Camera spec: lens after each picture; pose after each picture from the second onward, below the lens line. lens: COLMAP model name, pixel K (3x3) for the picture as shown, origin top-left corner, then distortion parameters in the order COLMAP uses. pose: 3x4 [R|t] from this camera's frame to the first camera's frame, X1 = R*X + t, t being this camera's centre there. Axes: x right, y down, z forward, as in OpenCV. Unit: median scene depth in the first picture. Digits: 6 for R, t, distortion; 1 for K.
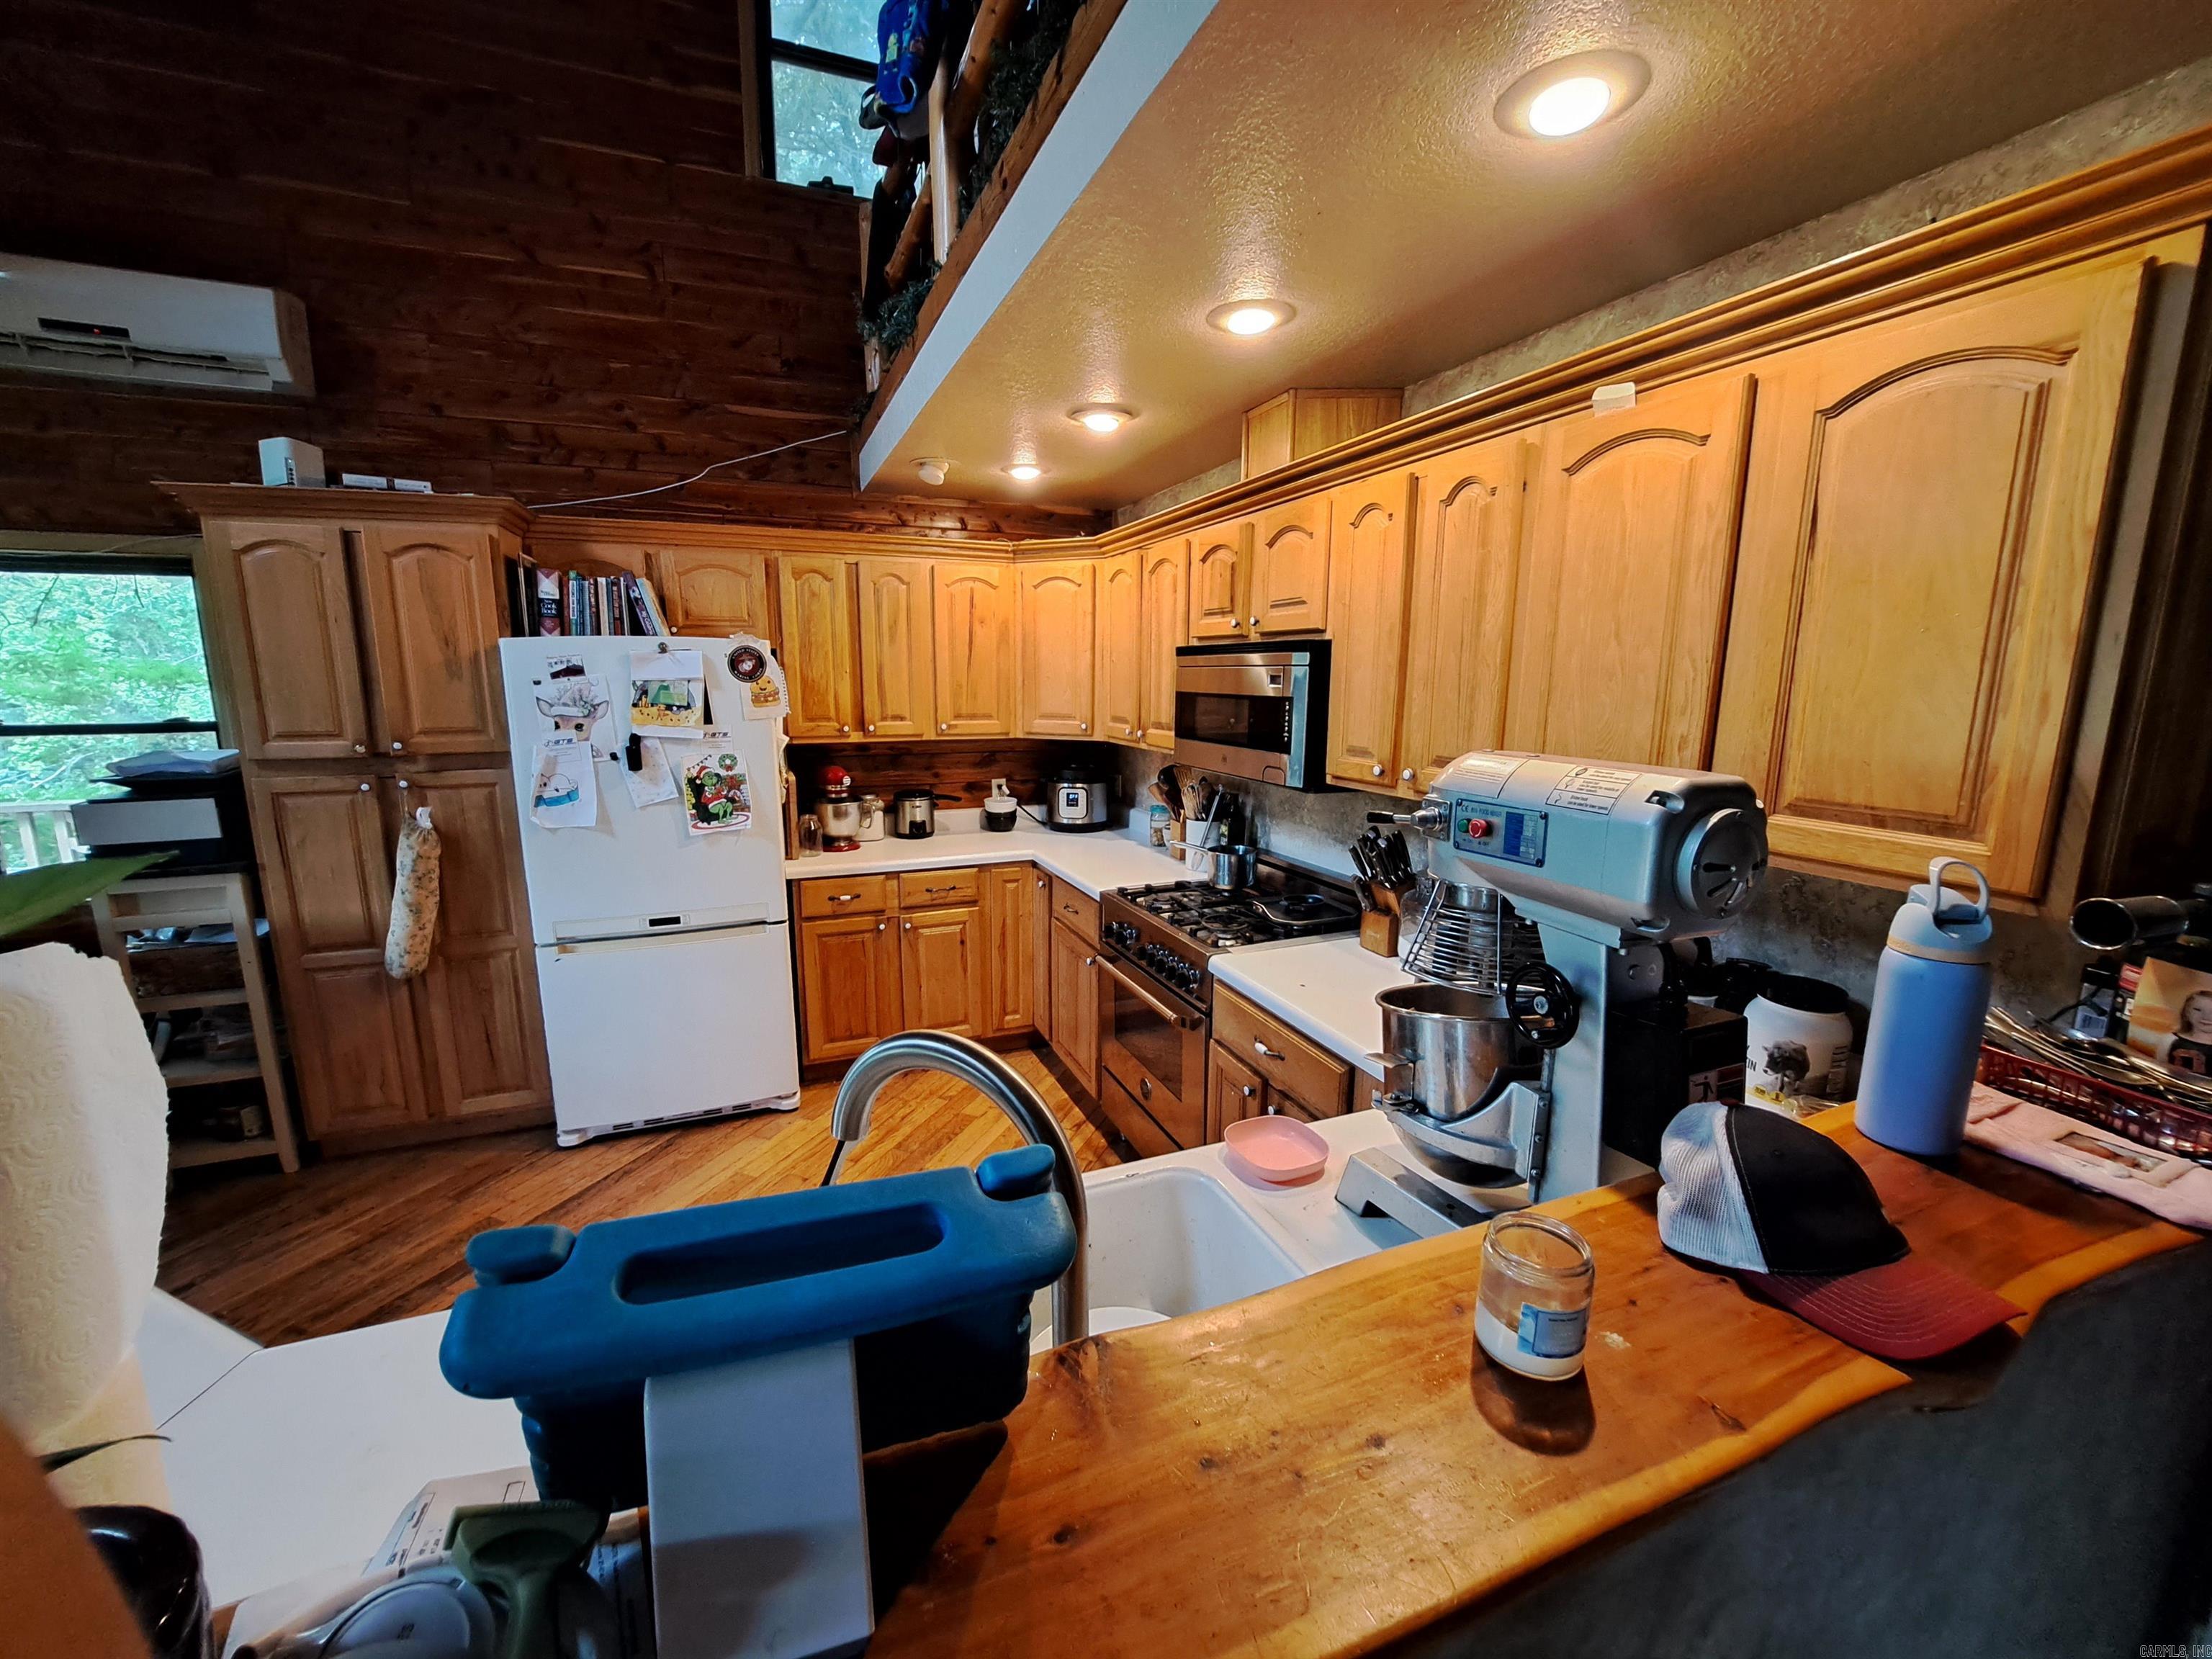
lens RADIAL K [[873.3, 0, 1097.4], [0, 873.3, 830.4], [0, 0, 1]] dist [-0.014030, -0.000579]
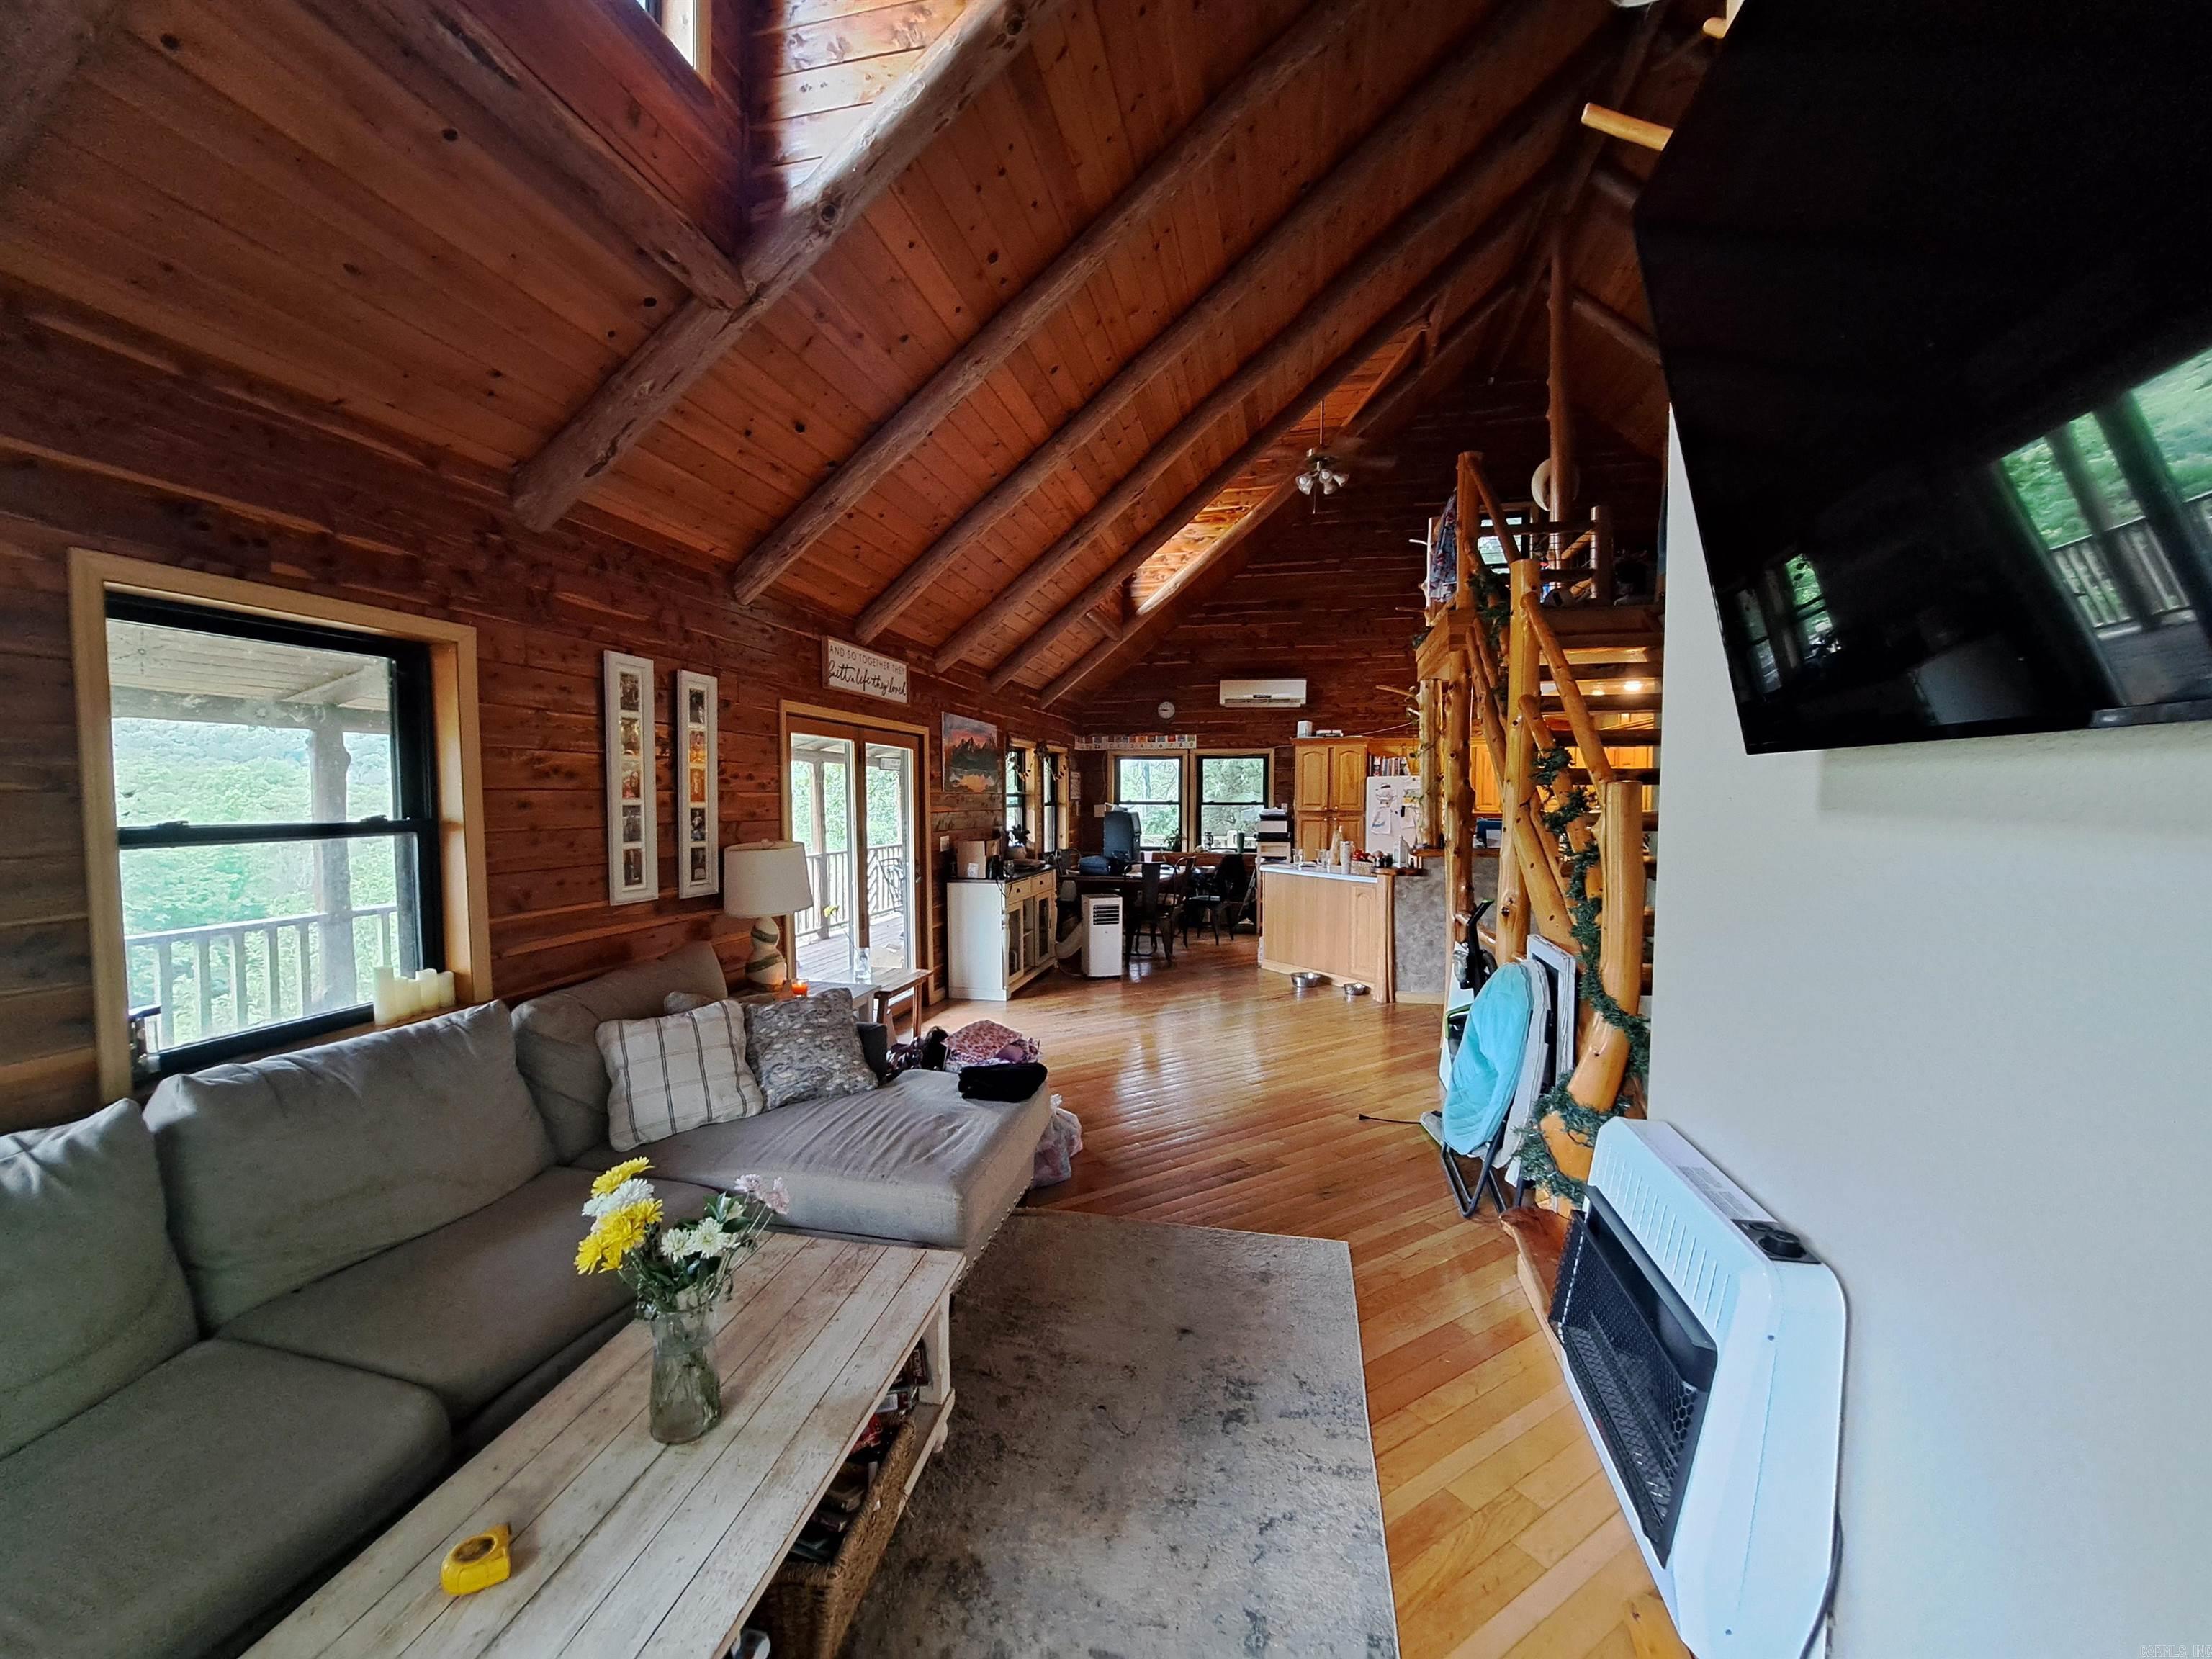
lens RADIAL K [[873.3, 0, 1101.8], [0, 873.3, 831.3], [0, 0, 1]] dist [-0.014030, -0.000579]
pose [[0.825009, 0.022179, -0.564684, 0.358055], [-0.099054, 0.989435, -0.105858, 0.417272], [0.556370, 0.143268, 0.818490, -2.161657]]
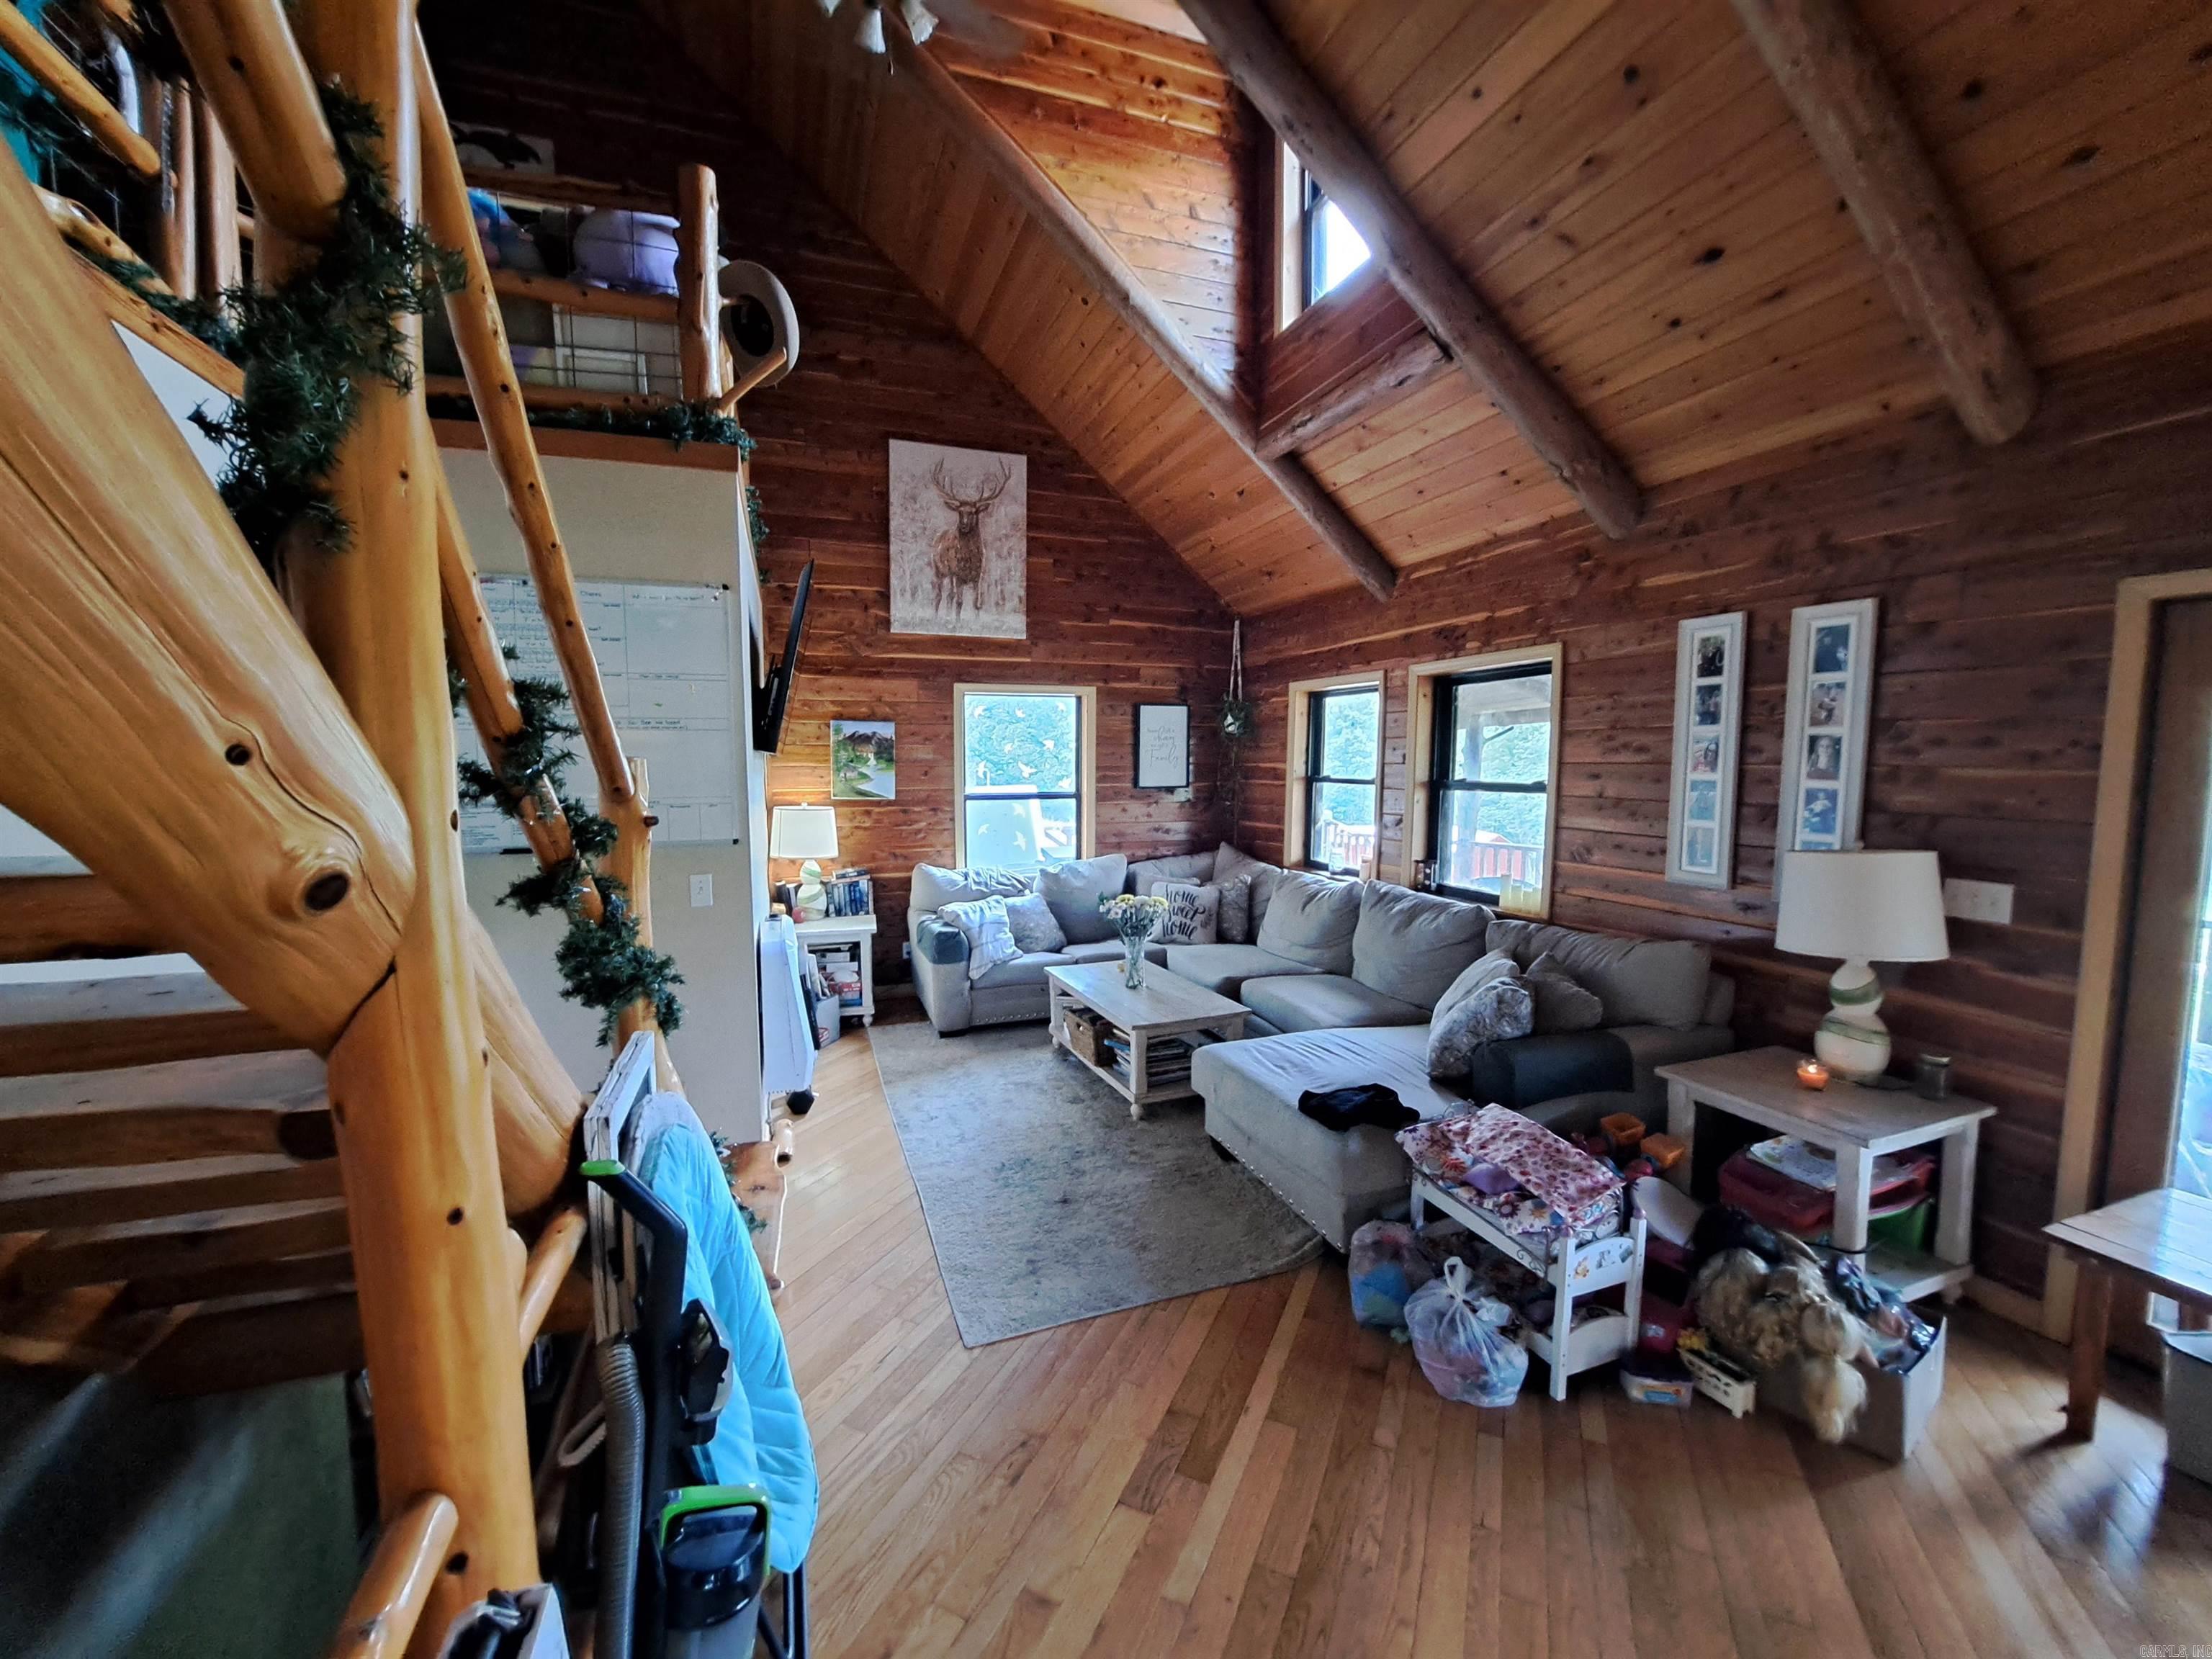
lens RADIAL K [[873.3, 0, 1088.1], [0, 873.3, 835.7], [0, 0, 1]] dist [-0.014030, -0.000579]
pose [[-0.998843, -0.010762, 0.046866, -0.108272], [0.001971, 0.964652, 0.263519, 0.105273], [-0.048045, 0.263306, -0.963515, -0.483725]]
